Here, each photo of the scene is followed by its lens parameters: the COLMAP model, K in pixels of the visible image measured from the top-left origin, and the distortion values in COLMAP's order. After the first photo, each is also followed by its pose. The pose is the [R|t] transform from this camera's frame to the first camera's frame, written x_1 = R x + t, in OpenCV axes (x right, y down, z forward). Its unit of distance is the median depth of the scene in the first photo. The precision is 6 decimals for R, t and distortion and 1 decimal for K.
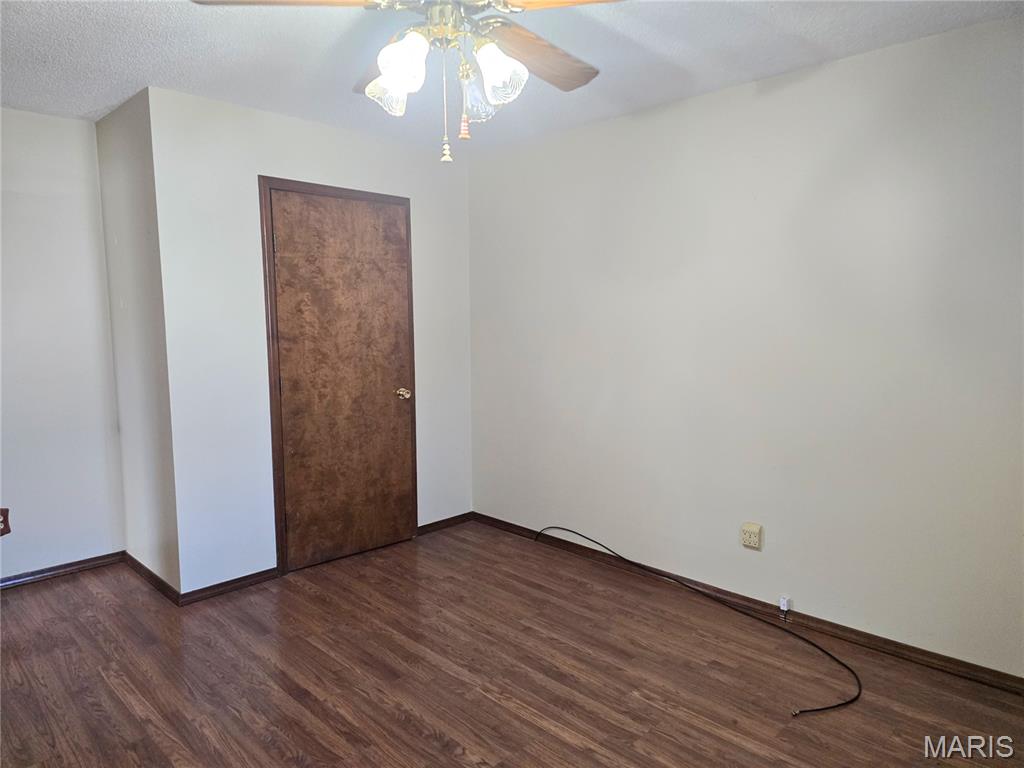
lens RADIAL K [[690.4, 0, 510.6], [0, 690.4, 384.3], [0, 0, 1]] dist [0.079128, -0.056732]
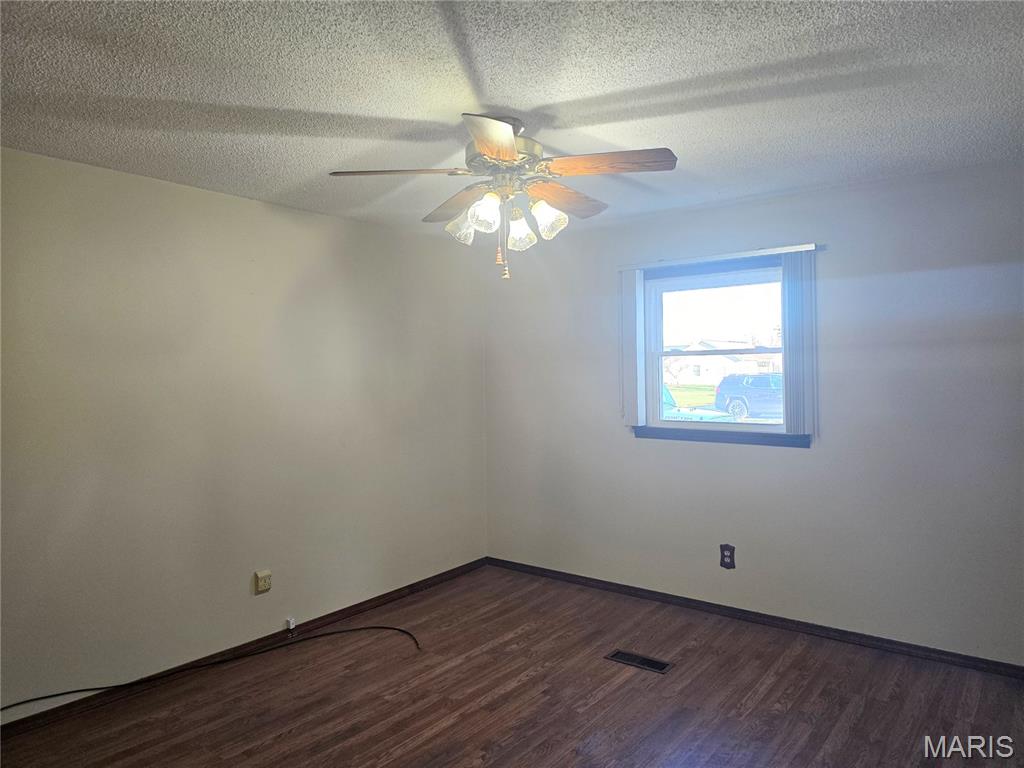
lens RADIAL K [[690.4, 0, 510.3], [0, 690.4, 381.8], [0, 0, 1]] dist [0.079128, -0.056732]
pose [[-0.123684, -0.001289, 0.992321, -1.025340], [0.110154, 0.993801, 0.015021, -0.101631], [-0.986189, 0.111166, -0.122776, 0.837264]]
